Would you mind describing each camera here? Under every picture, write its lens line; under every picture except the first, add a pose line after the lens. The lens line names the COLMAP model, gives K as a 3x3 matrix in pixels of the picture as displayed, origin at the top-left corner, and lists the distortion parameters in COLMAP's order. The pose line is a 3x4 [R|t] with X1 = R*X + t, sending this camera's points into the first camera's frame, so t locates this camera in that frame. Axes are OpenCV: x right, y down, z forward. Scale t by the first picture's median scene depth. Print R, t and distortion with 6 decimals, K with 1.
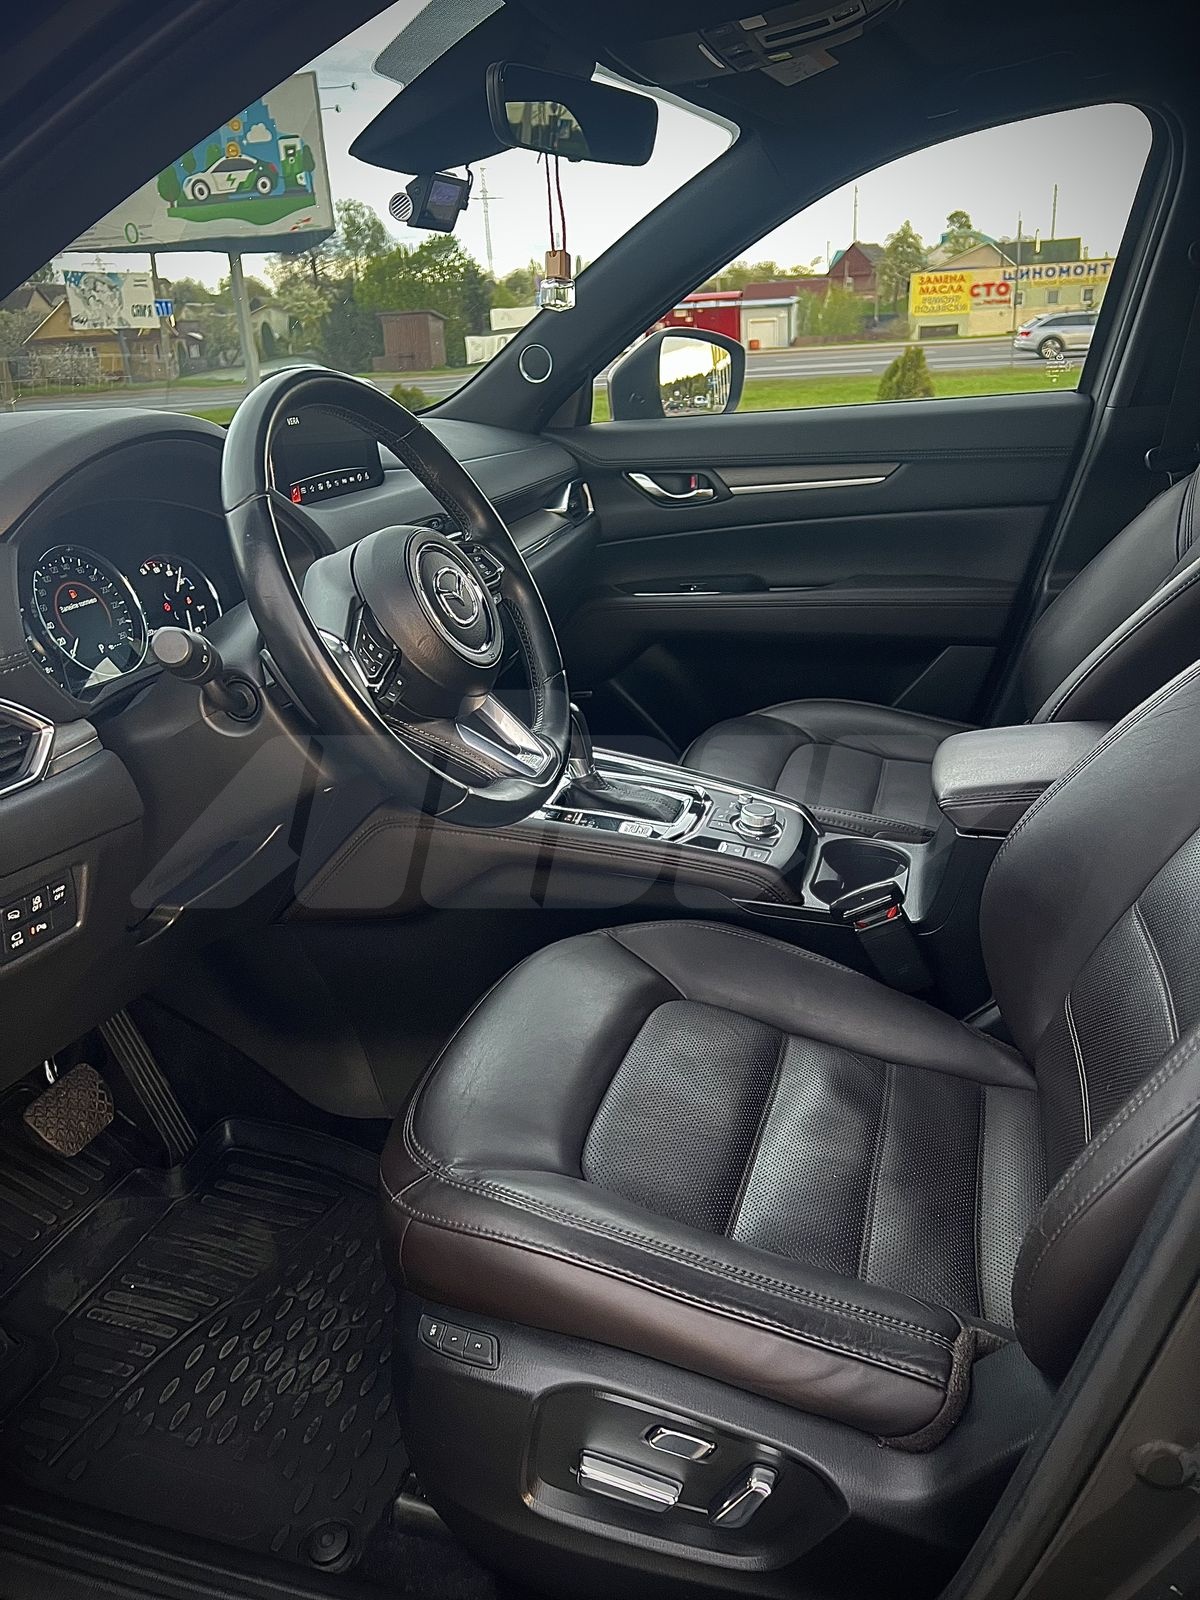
lens RADIAL K [[1195.2, 0, 569.3], [0, 1195.2, 798.2], [0, 0, 1]] dist [0.048581, -0.057799]
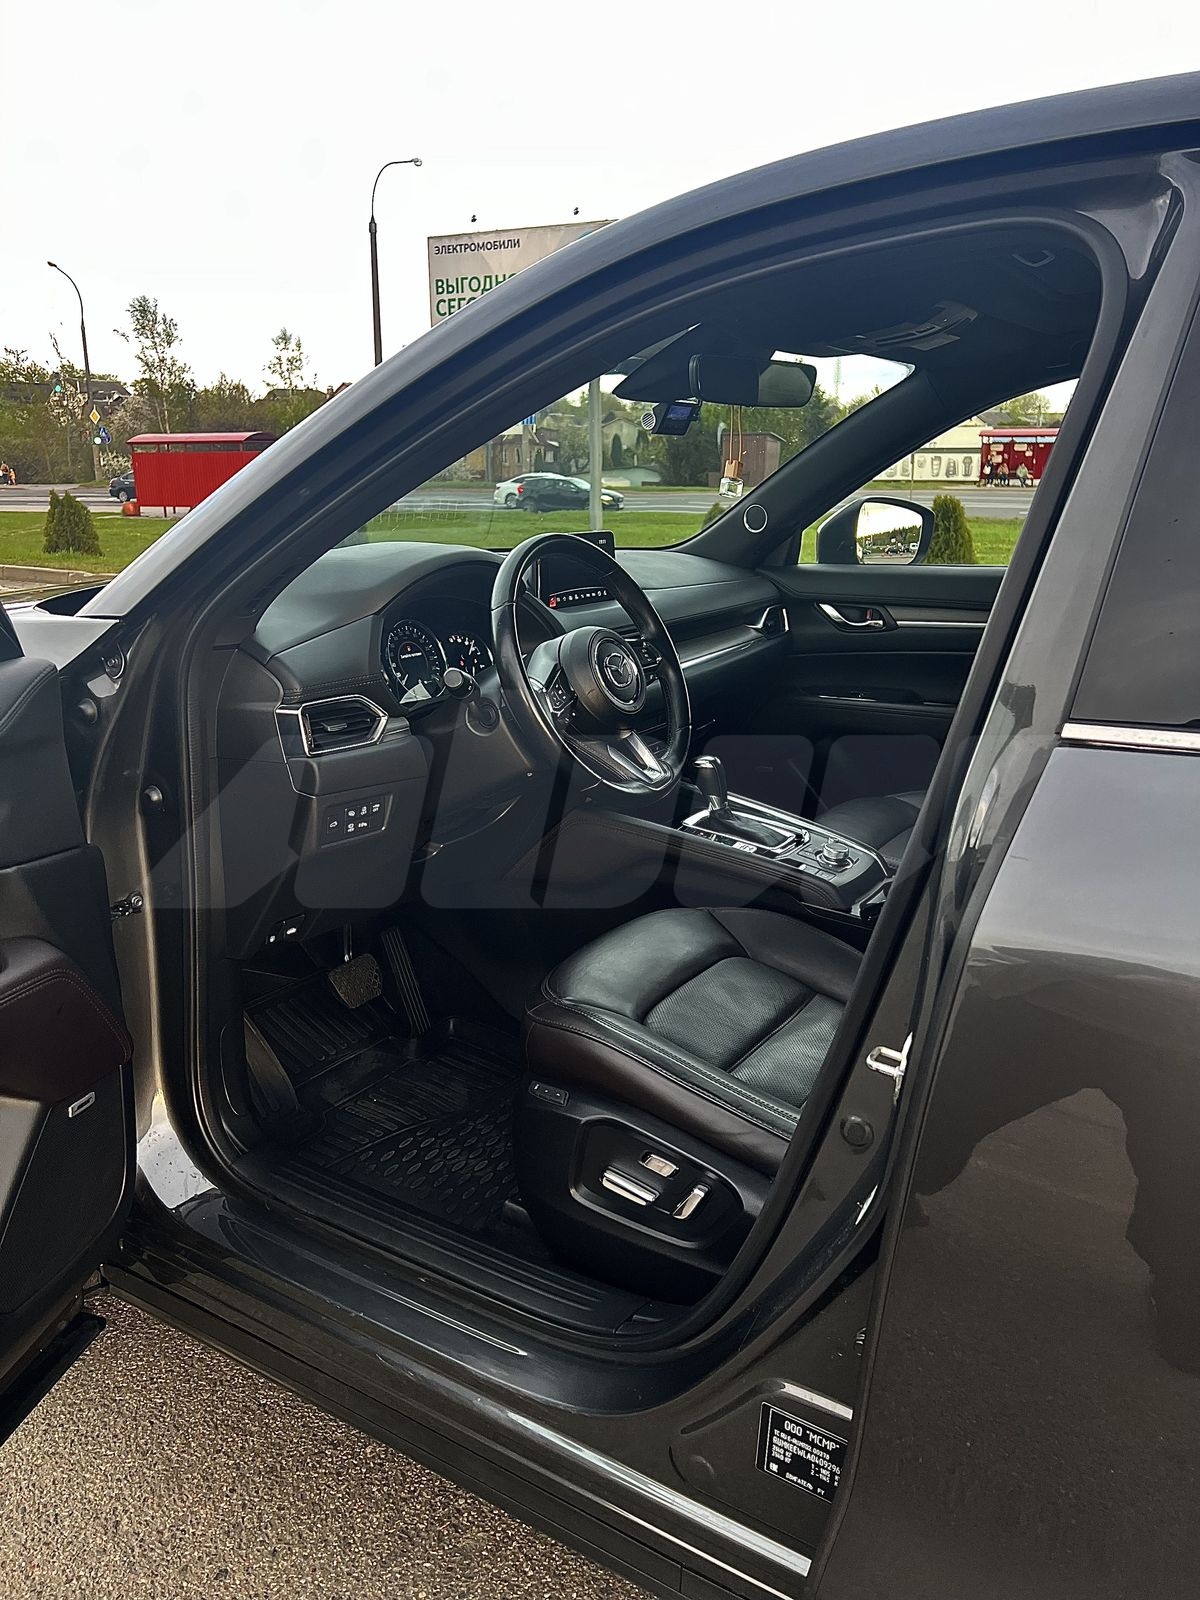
lens RADIAL K [[1195.2, 0, 583.4], [0, 1195.2, 797.0], [0, 0, 1]] dist [0.048581, -0.057799]
pose [[0.964216, 0.128217, -0.232053, 0.201194], [-0.147015, 0.986960, -0.065541, 0.092358], [0.220623, 0.097311, 0.970493, -0.466727]]
